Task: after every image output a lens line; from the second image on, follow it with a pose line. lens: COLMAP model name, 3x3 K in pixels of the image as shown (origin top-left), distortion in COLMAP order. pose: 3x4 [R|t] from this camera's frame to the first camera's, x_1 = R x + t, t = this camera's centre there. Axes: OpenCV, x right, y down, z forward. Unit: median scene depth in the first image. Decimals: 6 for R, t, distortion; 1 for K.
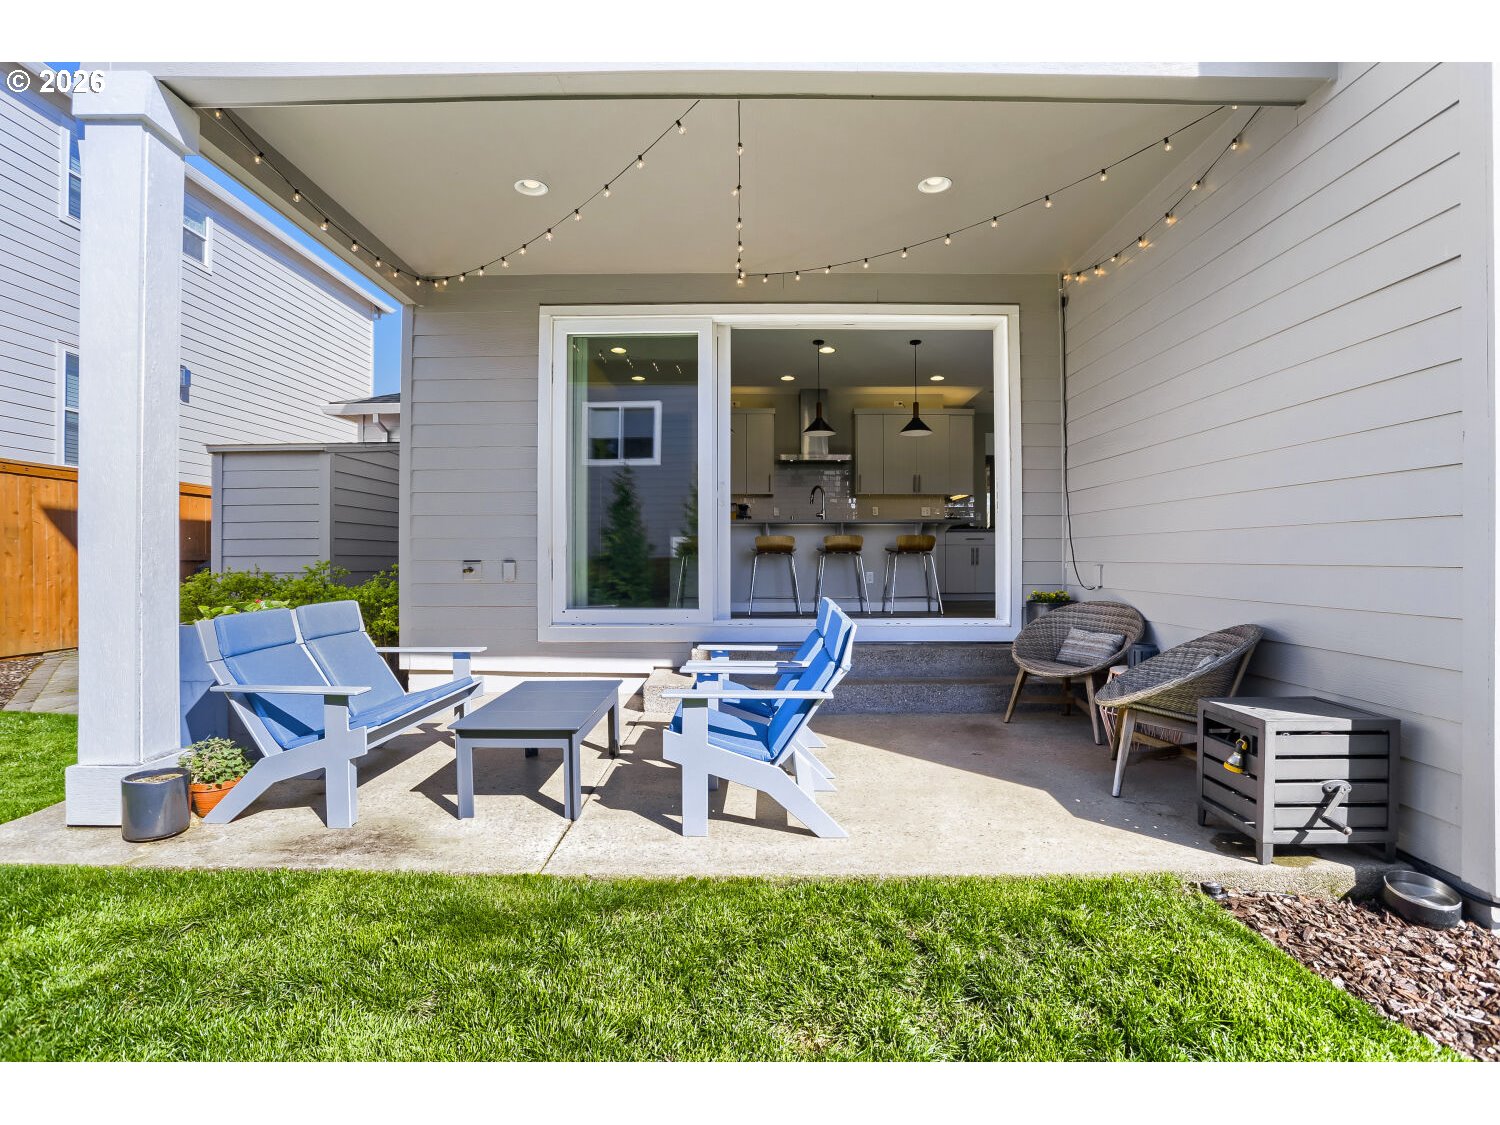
lens RADIAL K [[701.8, 0, 750.0], [0, 701.8, 562.5], [0, 0, 1]] dist [-0.013984, 0.000026]
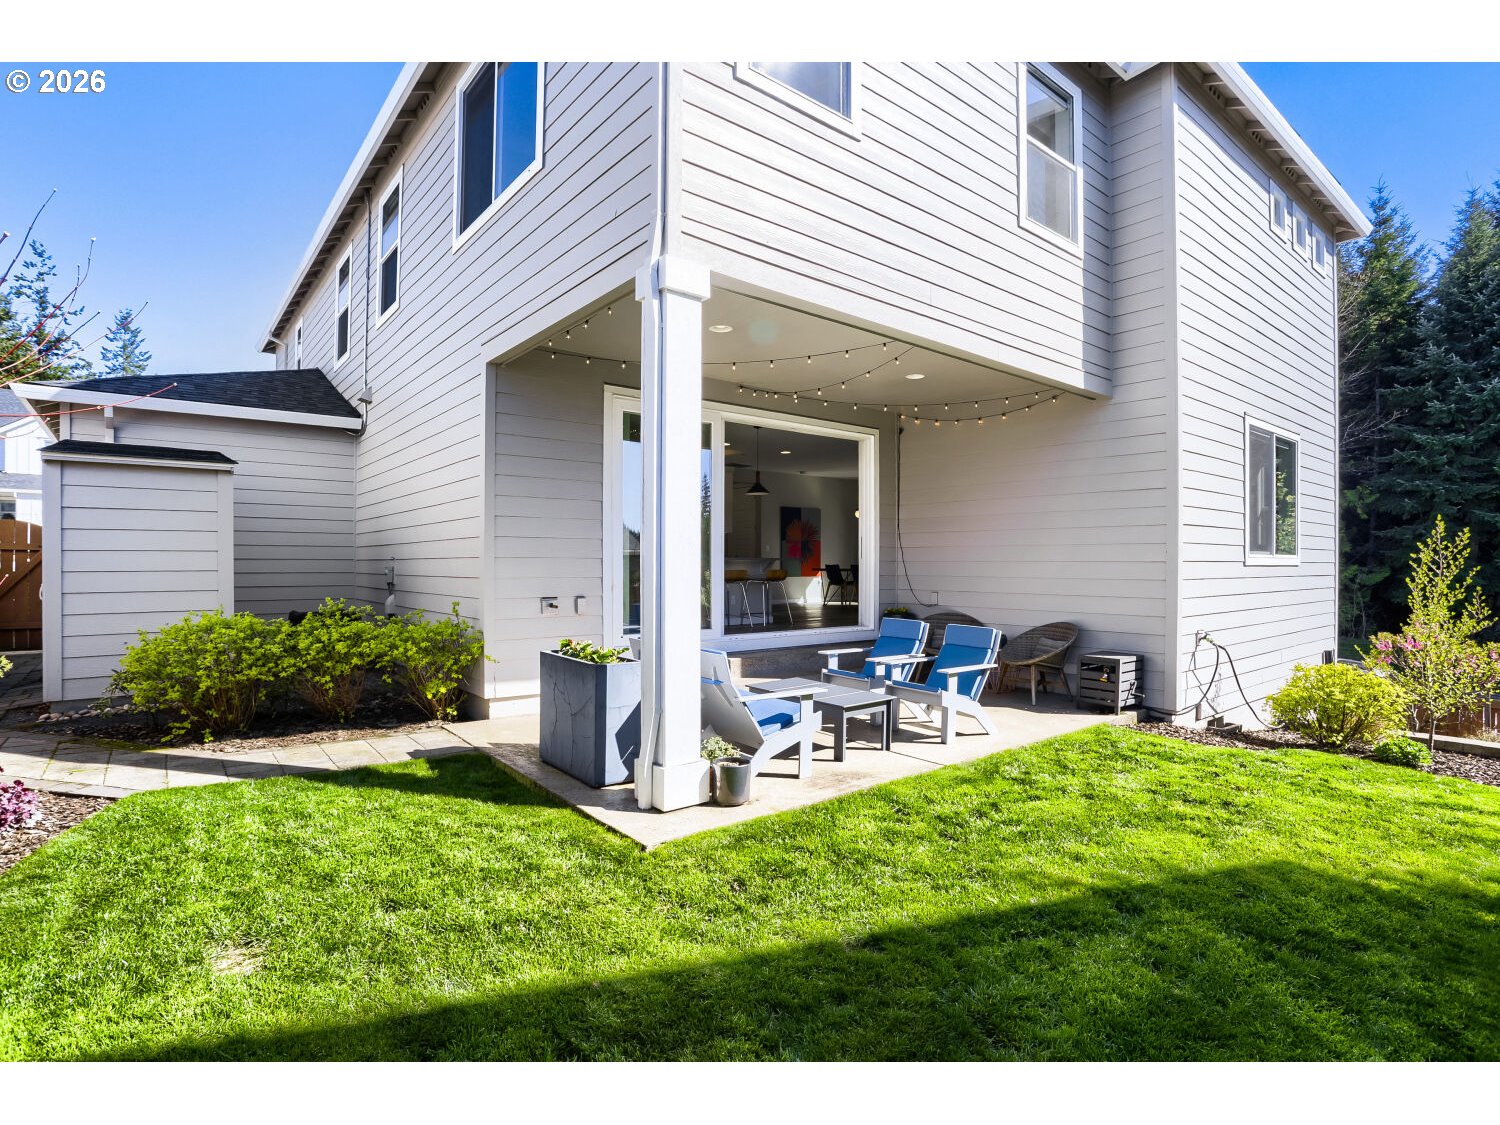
lens RADIAL K [[741.2, 0, 750.0], [0, 741.2, 562.5], [0, 0, 1]] dist [-0.001587, 0.000916]
pose [[0.775644, 0.002406, 0.631166, -2.007634], [0.000762, 0.999988, -0.004747, -0.121406], [-0.631170, 0.004163, 0.775633, -0.274716]]
